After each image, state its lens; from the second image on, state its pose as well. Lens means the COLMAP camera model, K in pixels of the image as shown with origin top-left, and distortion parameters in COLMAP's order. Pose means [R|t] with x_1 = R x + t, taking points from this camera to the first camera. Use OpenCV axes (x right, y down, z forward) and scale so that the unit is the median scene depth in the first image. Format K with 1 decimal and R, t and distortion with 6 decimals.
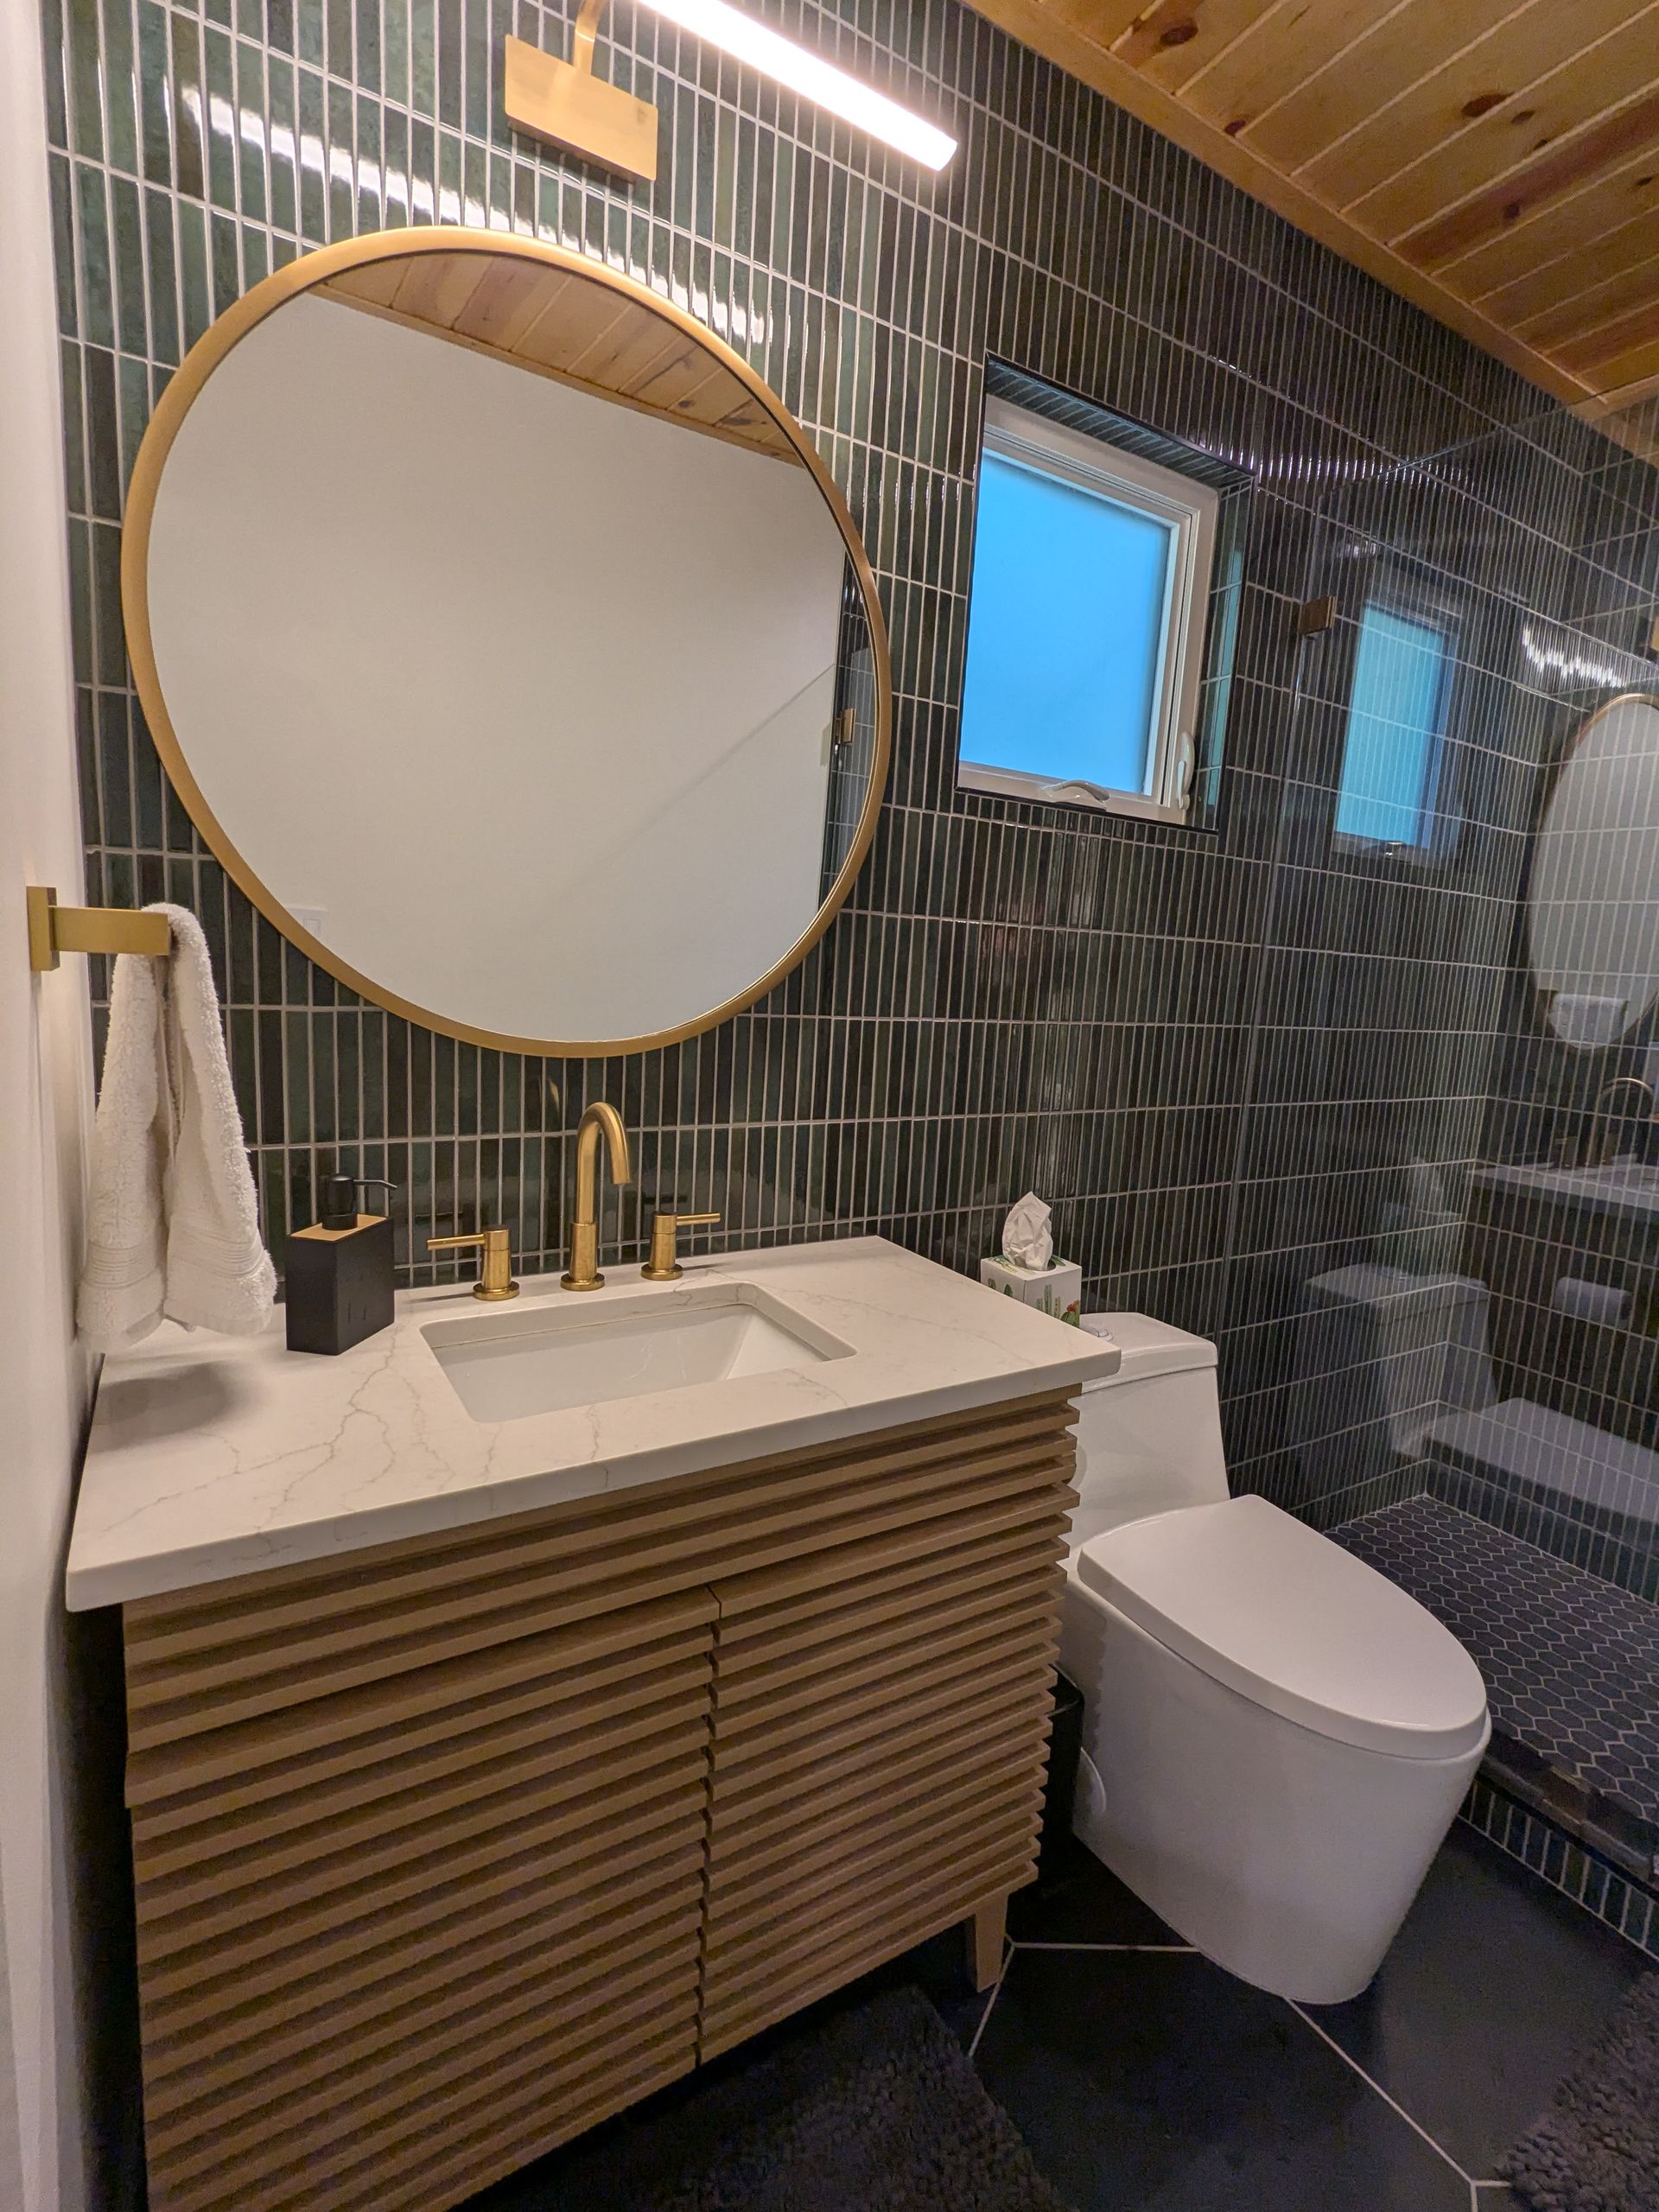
lens RADIAL K [[977.0, 0, 869.5], [0, 977.0, 1098.3], [0, 0, 1]] dist [-0.004684, 0.003076]
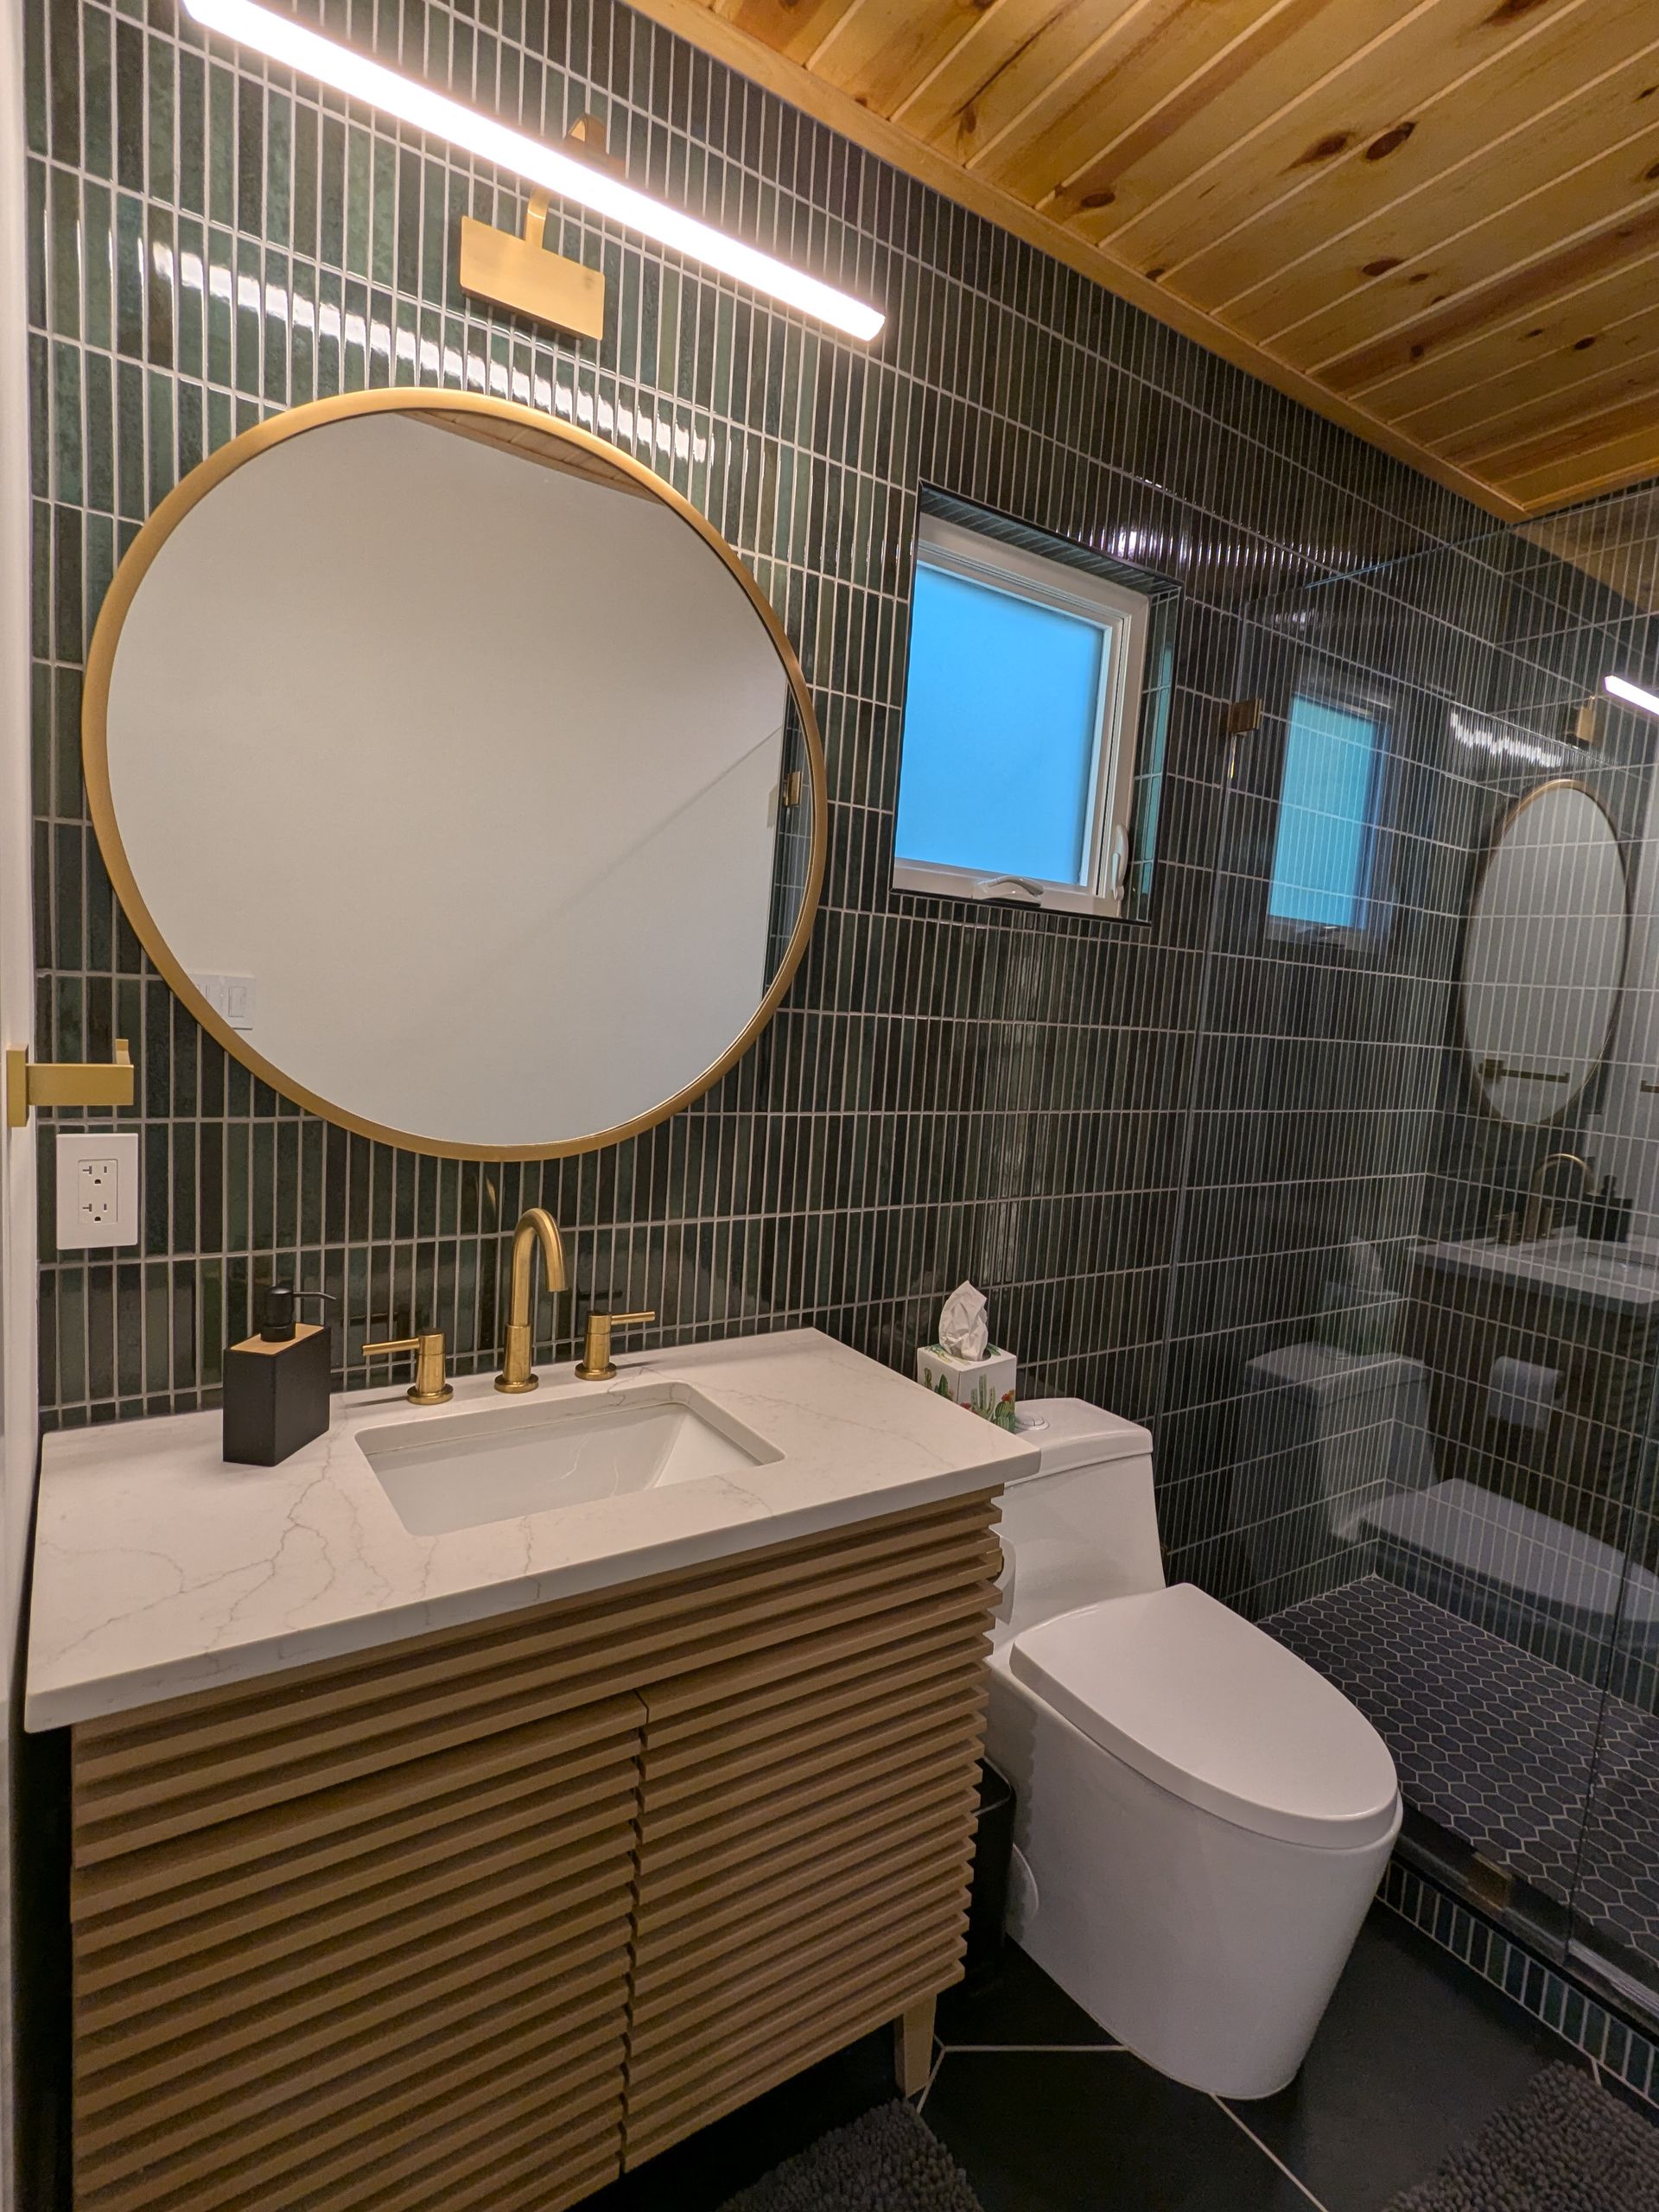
lens RADIAL K [[1046.1, 0, 865.6], [0, 1046.1, 1100.6], [0, 0, 1]] dist [-0.004339, 0.002976]
pose [[0.999302, 0.004154, 0.037117, 0.022231], [-0.002817, 0.999347, -0.036010, -0.056862], [-0.037242, 0.035880, 0.998662, -0.090050]]
